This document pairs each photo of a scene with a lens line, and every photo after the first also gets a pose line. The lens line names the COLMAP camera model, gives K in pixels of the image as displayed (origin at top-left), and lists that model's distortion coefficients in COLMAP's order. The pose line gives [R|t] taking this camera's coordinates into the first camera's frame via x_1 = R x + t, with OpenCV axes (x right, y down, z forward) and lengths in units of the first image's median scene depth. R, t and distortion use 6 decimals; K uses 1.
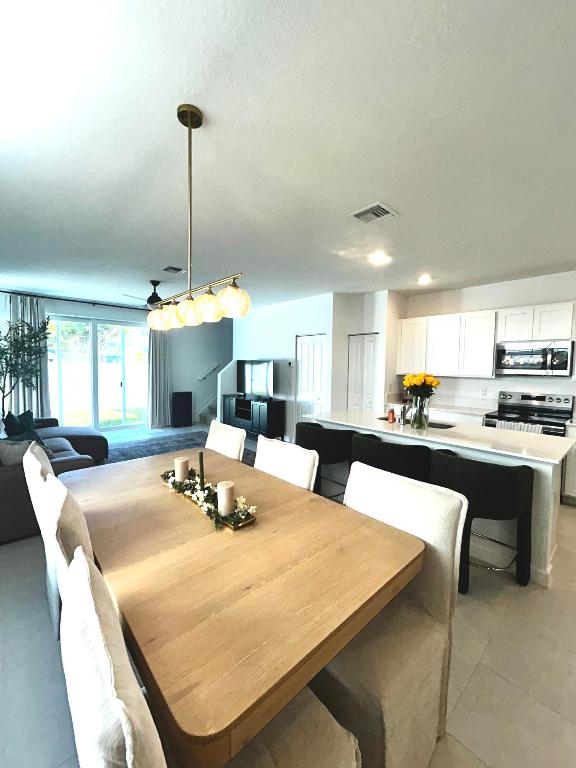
lens RADIAL K [[311.8, 0, 291.5], [0, 311.8, 380.6], [0, 0, 1]] dist [-0.001144, -0.000273]
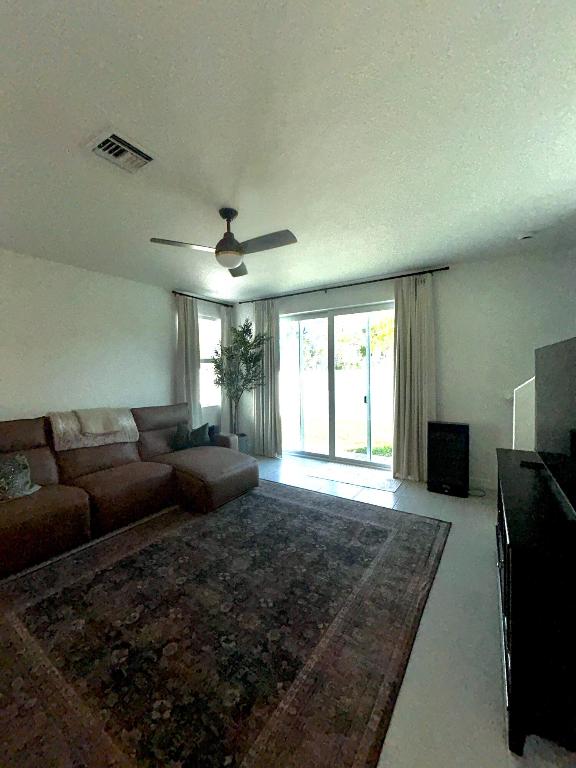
lens RADIAL K [[311.8, 0, 288.1], [0, 311.8, 386.1], [0, 0, 1]] dist [-0.001144, -0.000273]
pose [[0.253893, 0.026490, -0.966870, 0.091155], [-0.025317, 0.999464, 0.020735, -0.037913], [0.966901, 0.019214, 0.254427, 0.902114]]
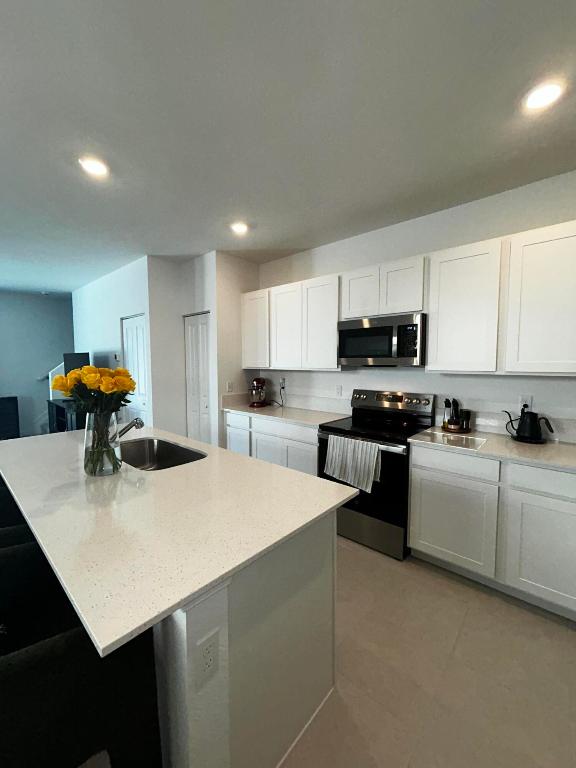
lens RADIAL K [[311.8, 0, 290.8], [0, 311.8, 385.3], [0, 0, 1]] dist [-0.001144, -0.000273]
pose [[0.993773, -0.023228, 0.108980, 0.385831], [0.020348, 0.999416, 0.027466, 0.002049], [-0.109554, -0.025077, 0.993664, 0.258795]]
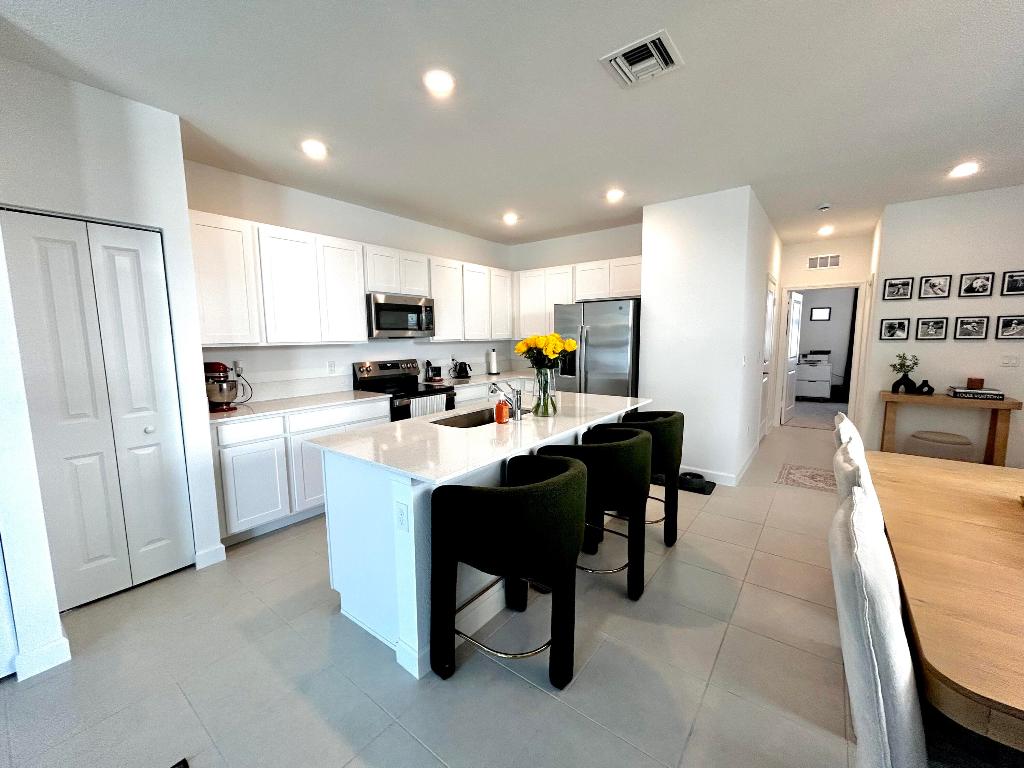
lens RADIAL K [[415.7, 0, 505.6], [0, 415.7, 385.3], [0, 0, 1]] dist [-0.001144, -0.000273]
pose [[-0.161331, -0.135327, 0.977578, -0.268048], [0.050553, 0.988120, 0.145129, -0.029845], [-0.985605, 0.072834, -0.152573, 0.704218]]
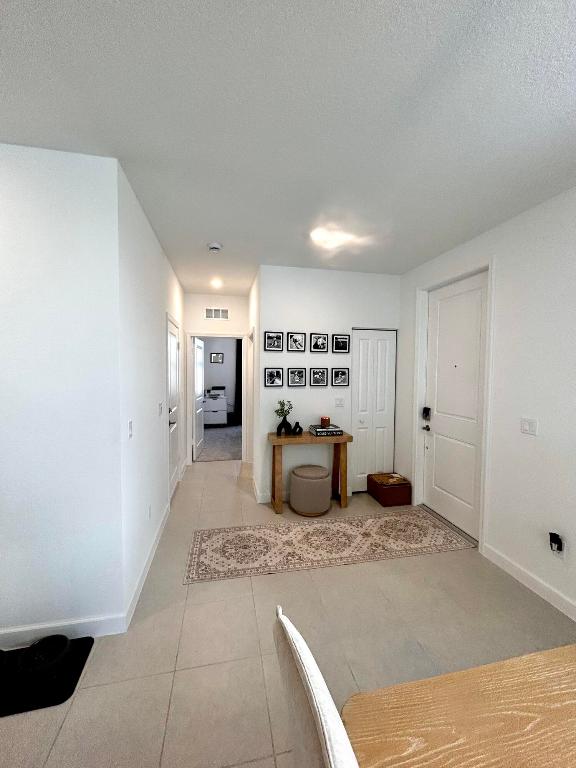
lens RADIAL K [[311.8, 0, 287.3], [0, 311.8, 384.5], [0, 0, 1]] dist [-0.001144, -0.000273]
pose [[-0.857152, -0.057037, 0.511895, 0.059069], [-0.005347, 0.994782, 0.101887, -0.035297], [-0.515035, 0.084595, -0.852984, 0.372332]]
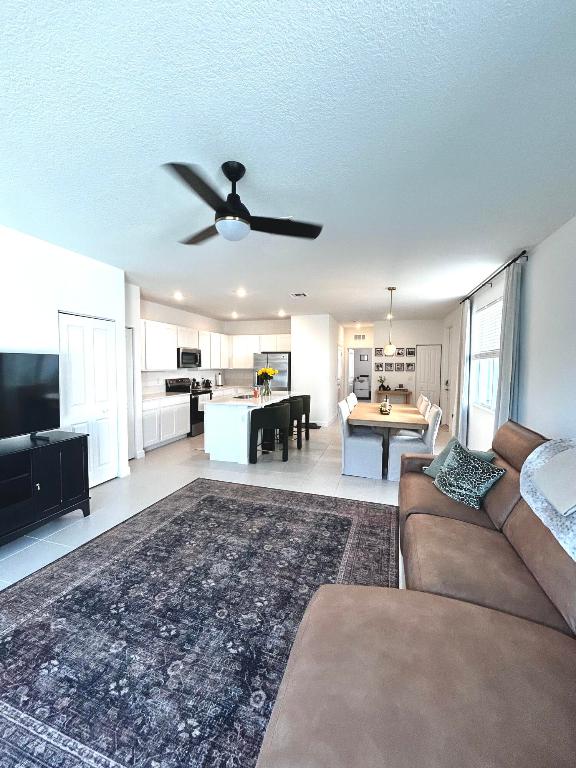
lens RADIAL K [[311.8, 0, 286.6], [0, 311.8, 380.8], [0, 0, 1]] dist [-0.001144, -0.000273]
pose [[-0.498530, -0.068936, 0.864127, -0.788336], [0.021710, 0.995528, 0.091943, -0.072022], [-0.866601, 0.064596, -0.494804, 1.079816]]
